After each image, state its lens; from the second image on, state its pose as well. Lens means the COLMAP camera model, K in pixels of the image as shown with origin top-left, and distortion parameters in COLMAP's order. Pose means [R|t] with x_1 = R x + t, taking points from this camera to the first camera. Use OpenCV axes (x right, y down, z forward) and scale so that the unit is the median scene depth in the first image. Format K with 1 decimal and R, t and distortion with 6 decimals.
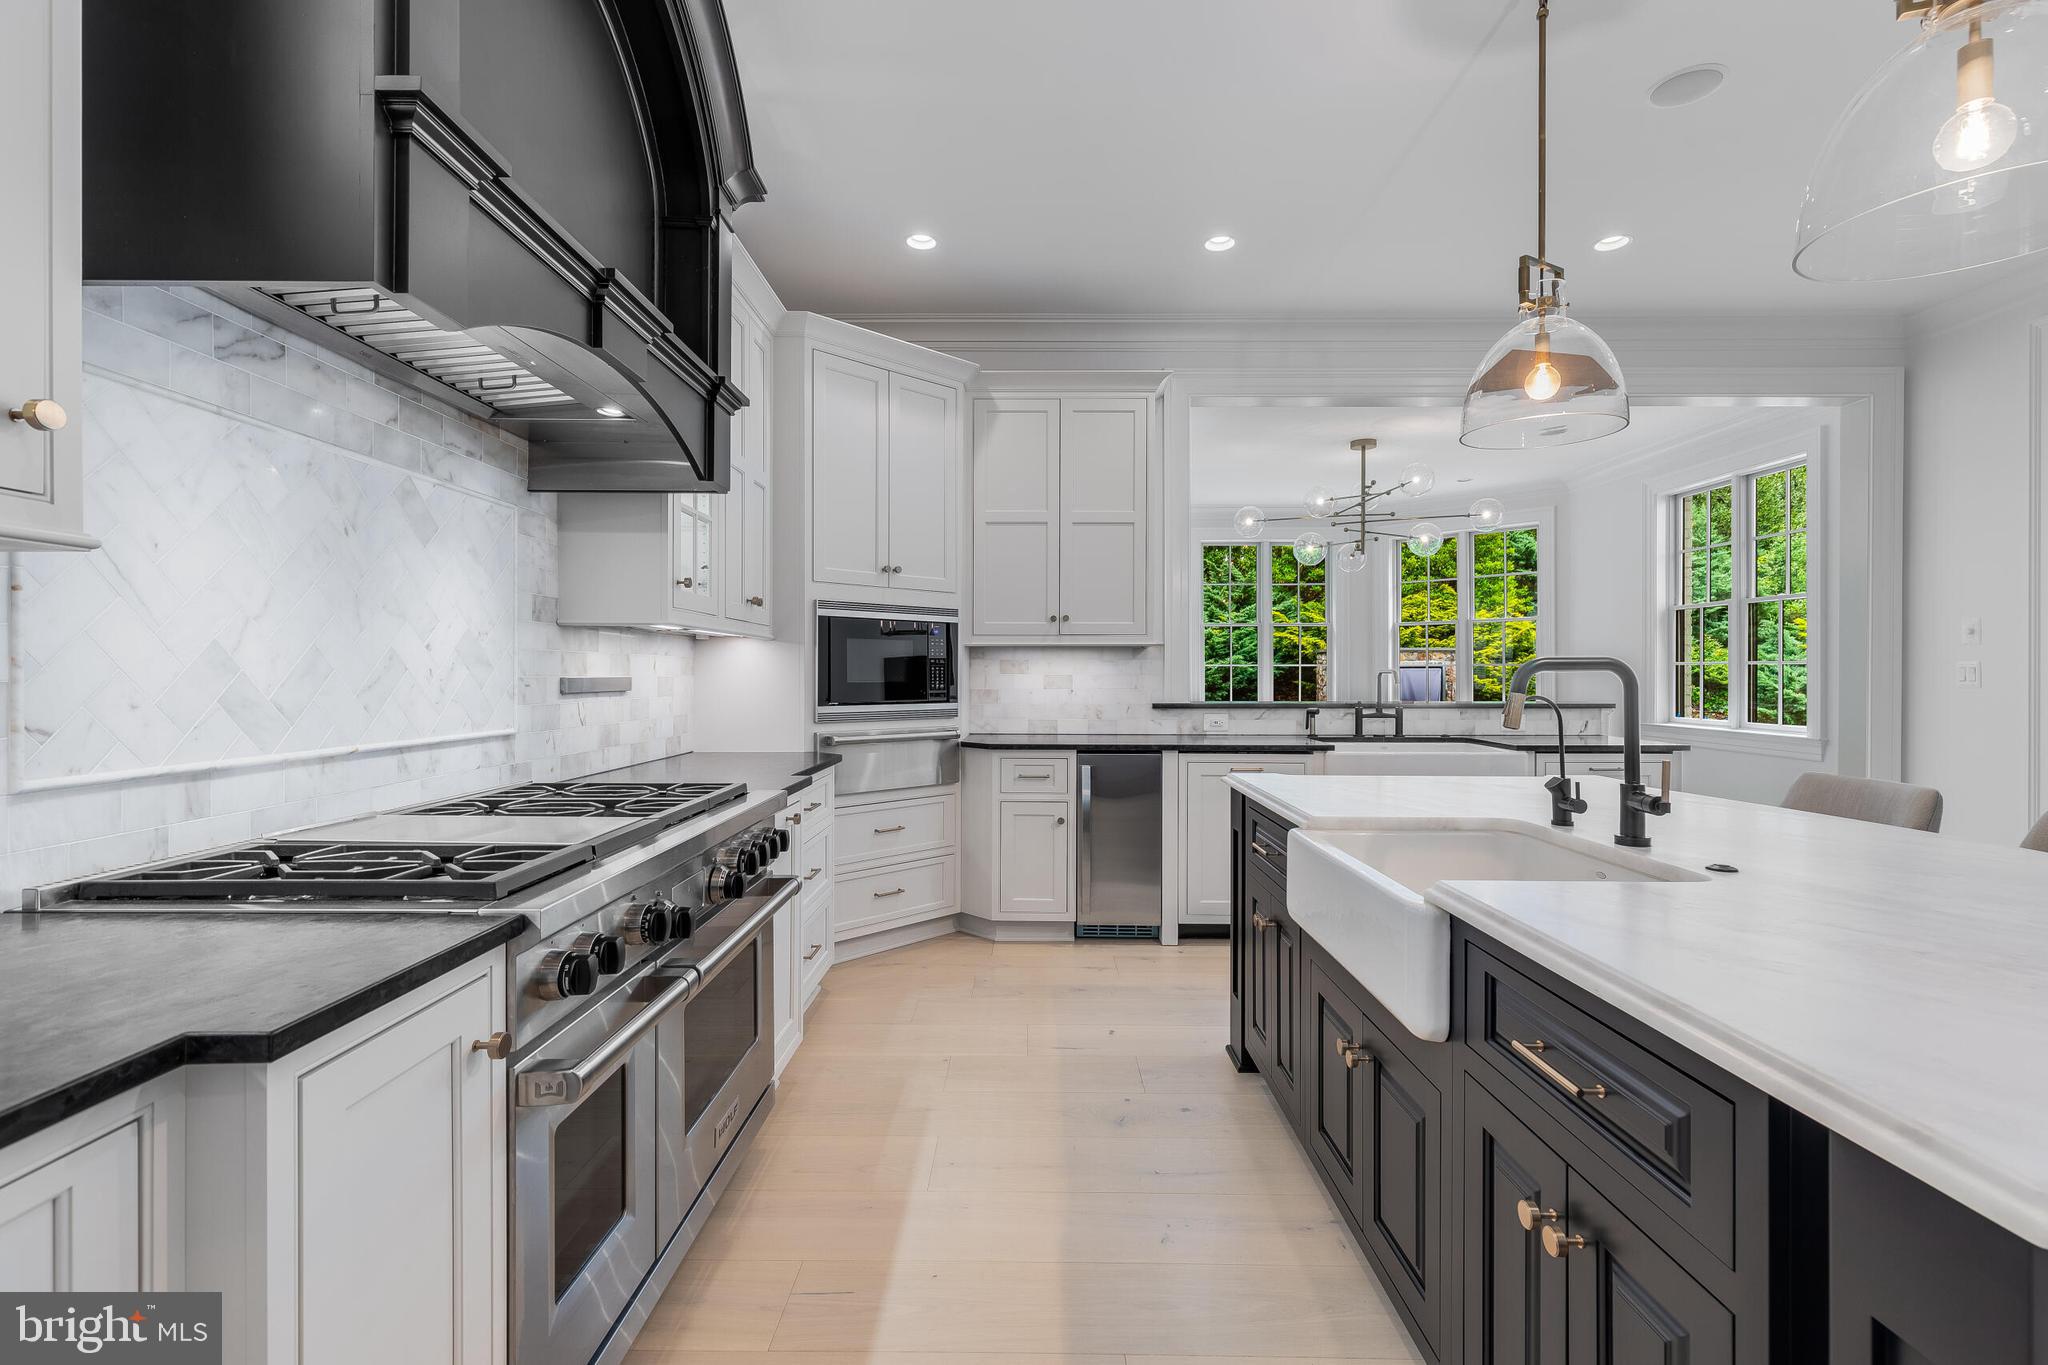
lens RADIAL K [[919.5, 0, 1022.5], [0, 919.5, 673.5], [0, 0, 1]] dist [0.002987, -0.000015]
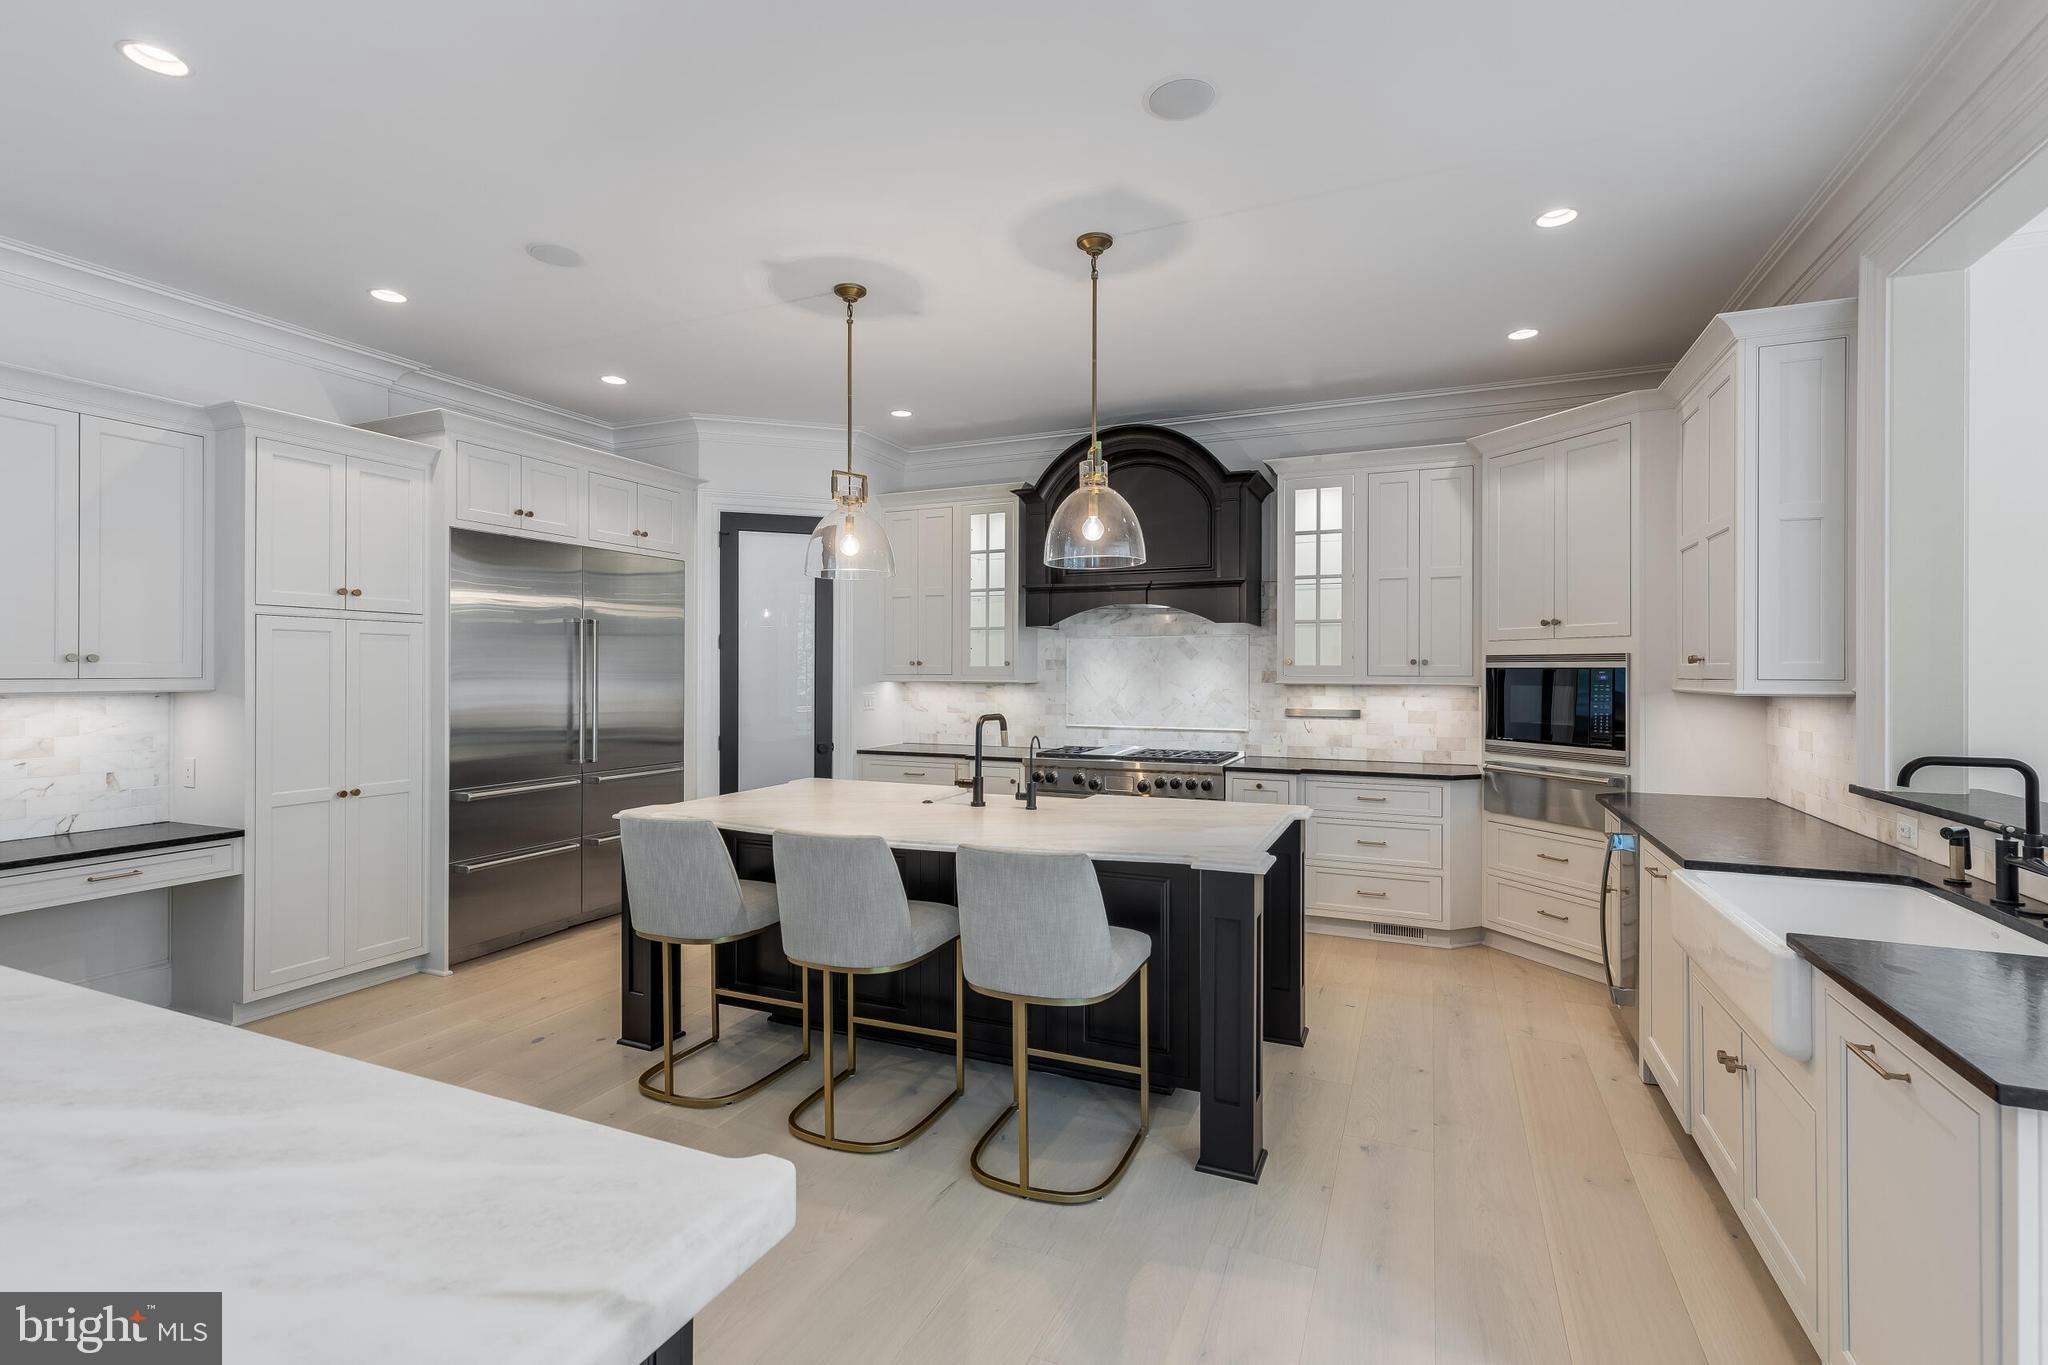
lens RADIAL K [[919.5, 0, 1018.9], [0, 919.5, 676.6], [0, 0, 1]] dist [0.002987, -0.000015]
pose [[-0.392817, 0.002802, -0.919612, 1.271372], [-0.003643, 0.999983, 0.004603, -0.057742], [0.919609, 0.005159, -0.392800, 0.953607]]
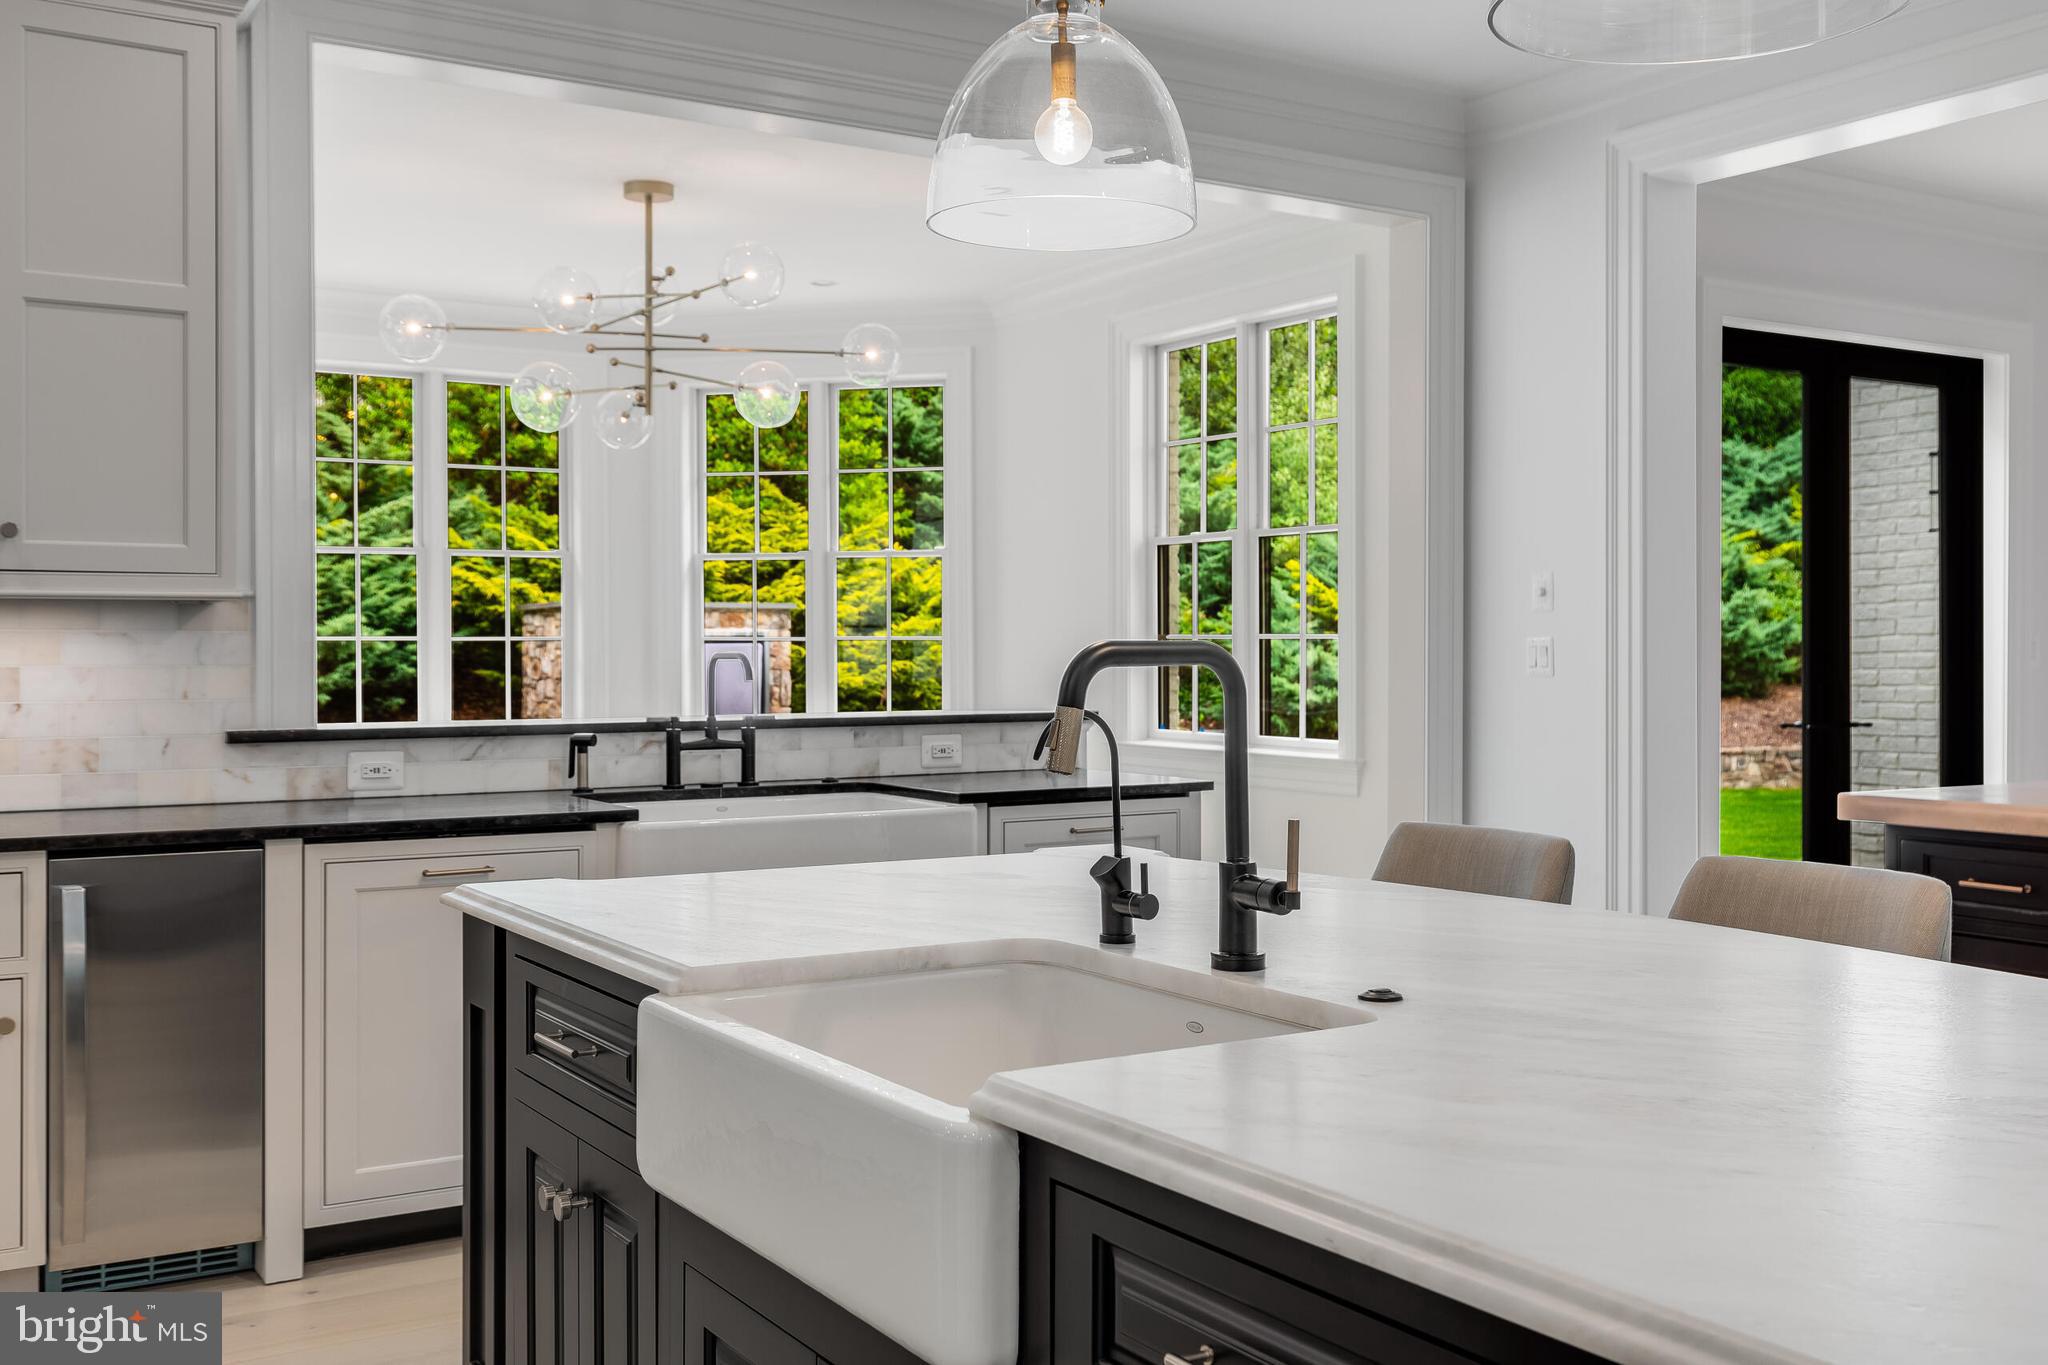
lens RADIAL K [[1953.9, 0, 1026.3], [0, 1953.9, 665.1], [0, 0, 1]] dist [0.002258, 0.000000]
pose [[0.840670, -0.007061, 0.541501, -0.046531], [0.003408, 0.999964, 0.007748, -0.005650], [-0.541536, -0.004669, 0.840664, 0.020056]]
